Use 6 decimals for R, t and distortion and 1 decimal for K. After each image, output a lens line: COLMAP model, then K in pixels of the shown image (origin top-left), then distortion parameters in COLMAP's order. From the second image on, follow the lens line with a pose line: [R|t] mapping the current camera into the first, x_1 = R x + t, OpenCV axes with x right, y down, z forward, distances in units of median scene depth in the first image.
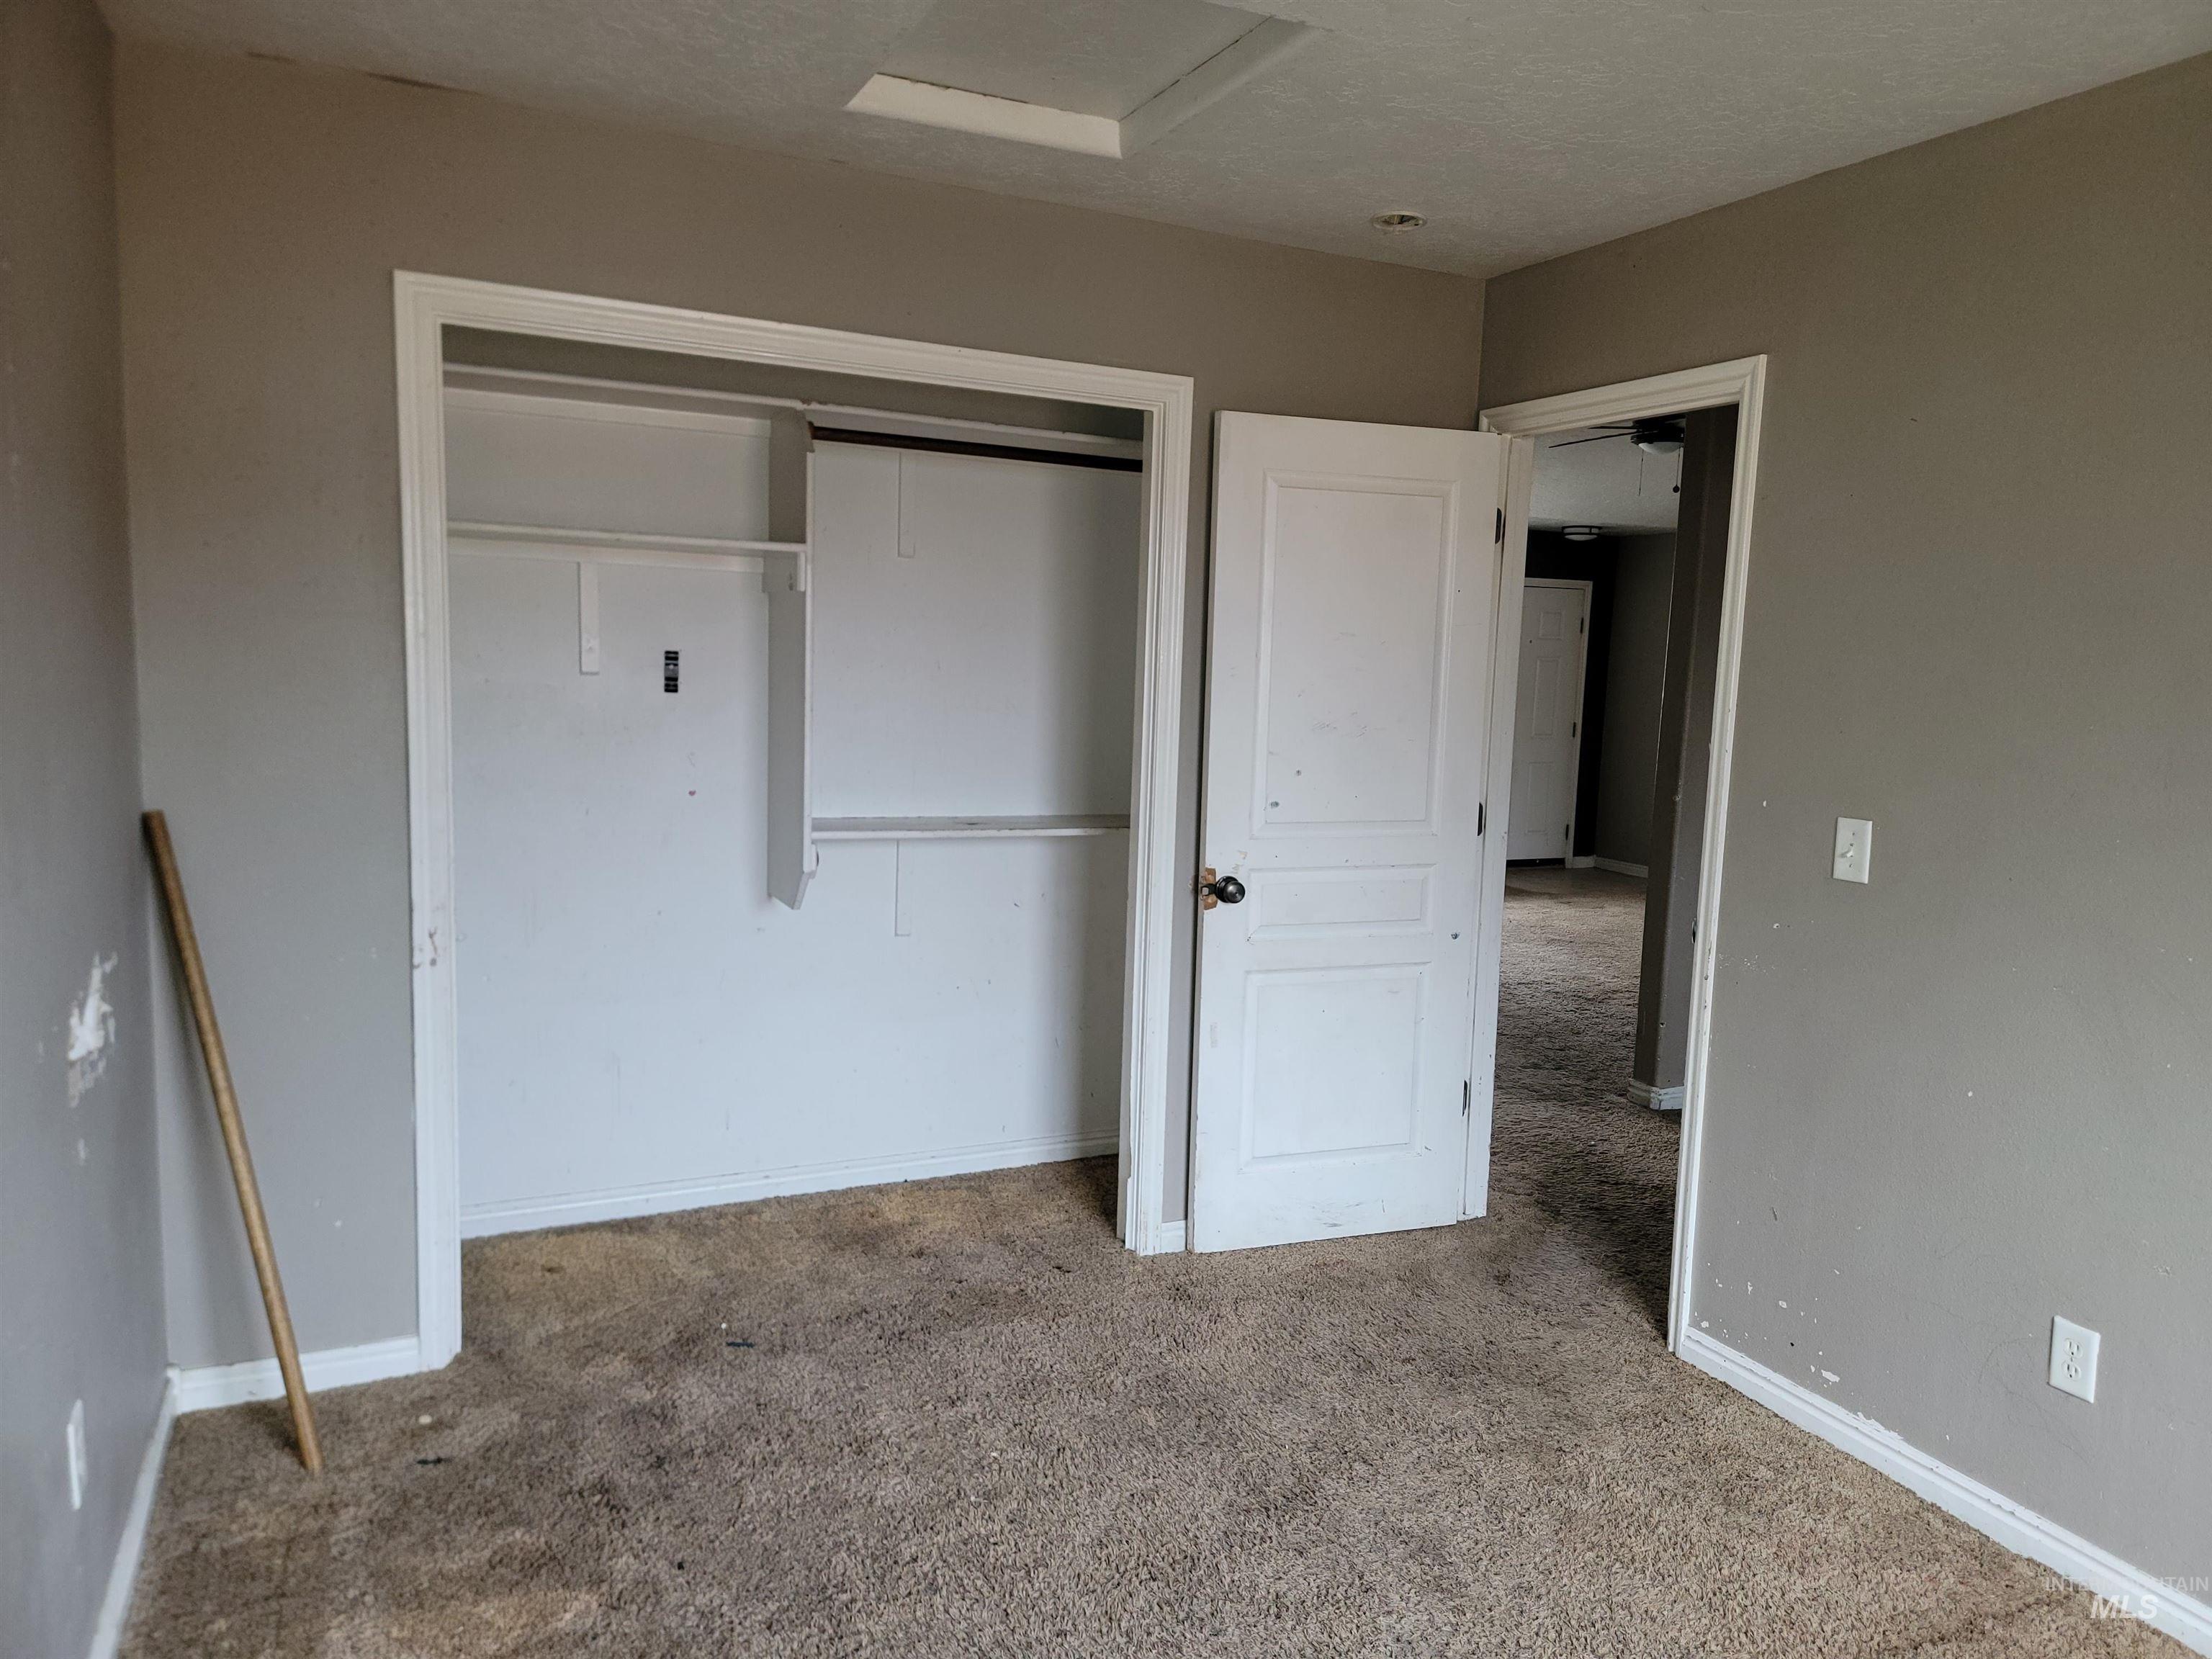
lens RADIAL K [[1540.0, 0, 1106.0], [0, 1540.0, 829.5], [0, 0, 1]] dist [0.084283, -0.058112]
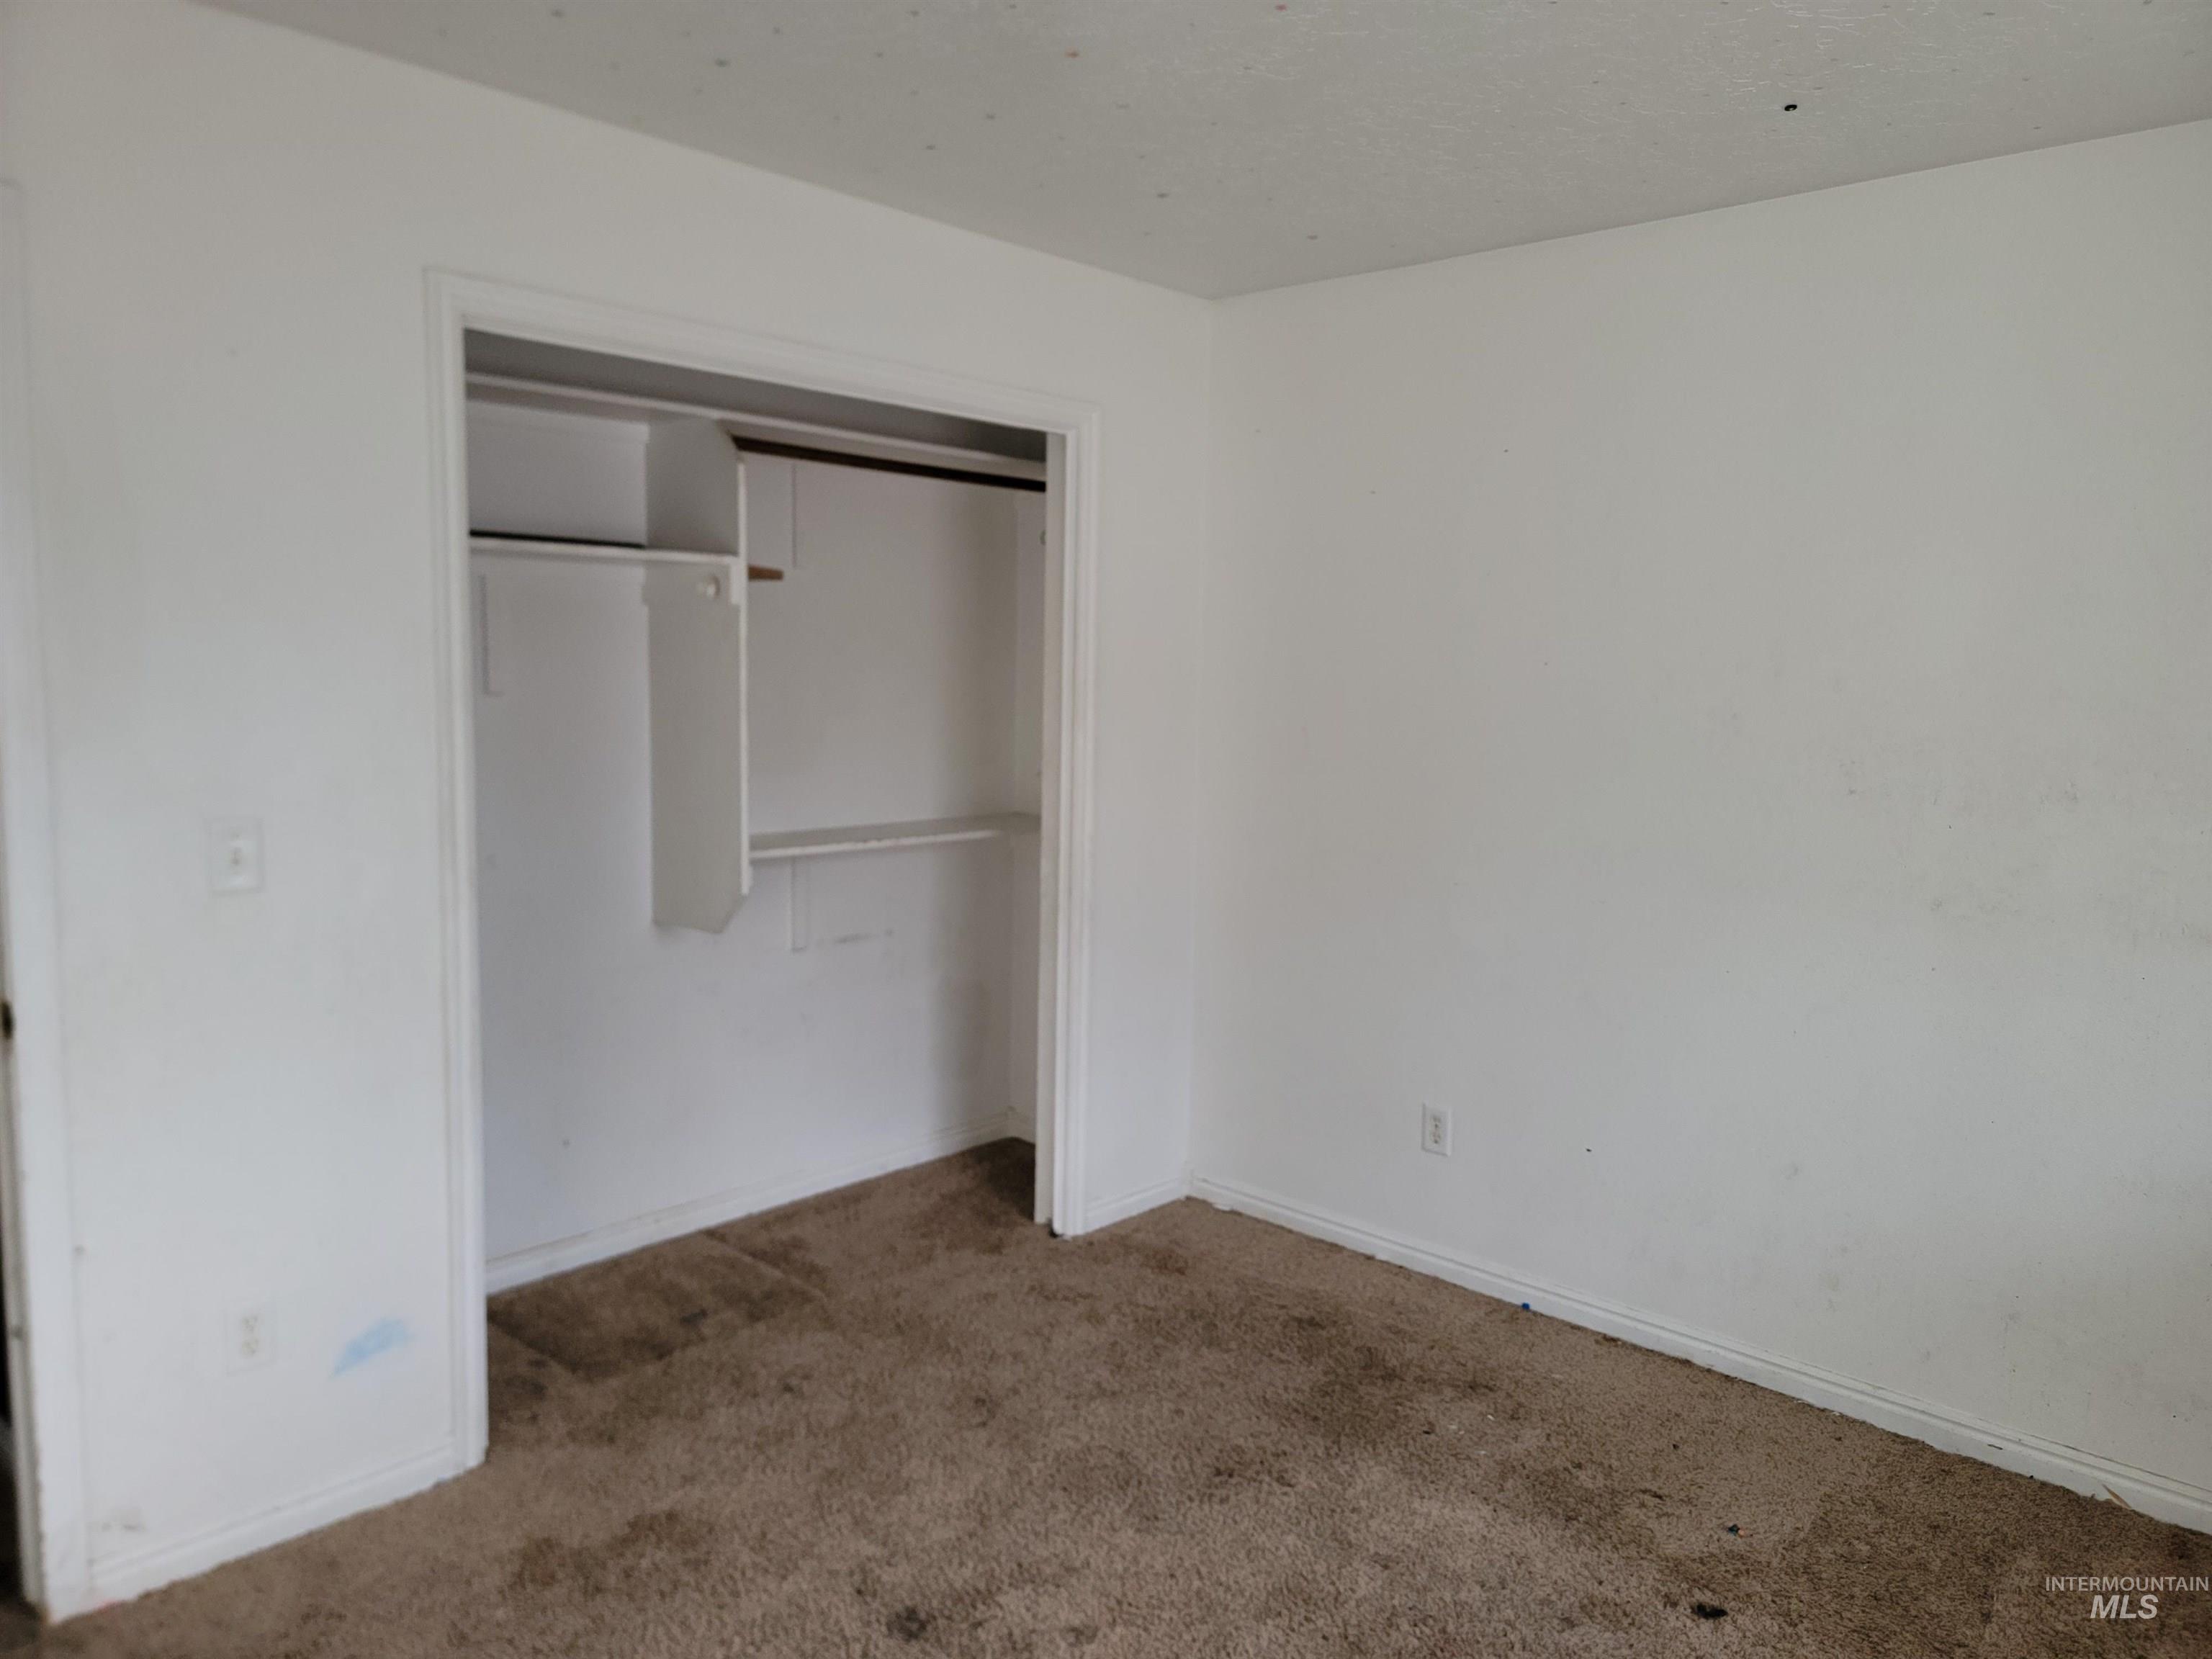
lens RADIAL K [[1540.0, 0, 1106.0], [0, 1540.0, 829.5], [0, 0, 1]] dist [0.084283, -0.058112]
pose [[0.931439, -0.051869, 0.360181, -0.327591], [0.043359, 0.998557, 0.031675, -0.035208], [-0.361304, -0.013886, 0.932345, 0.008781]]
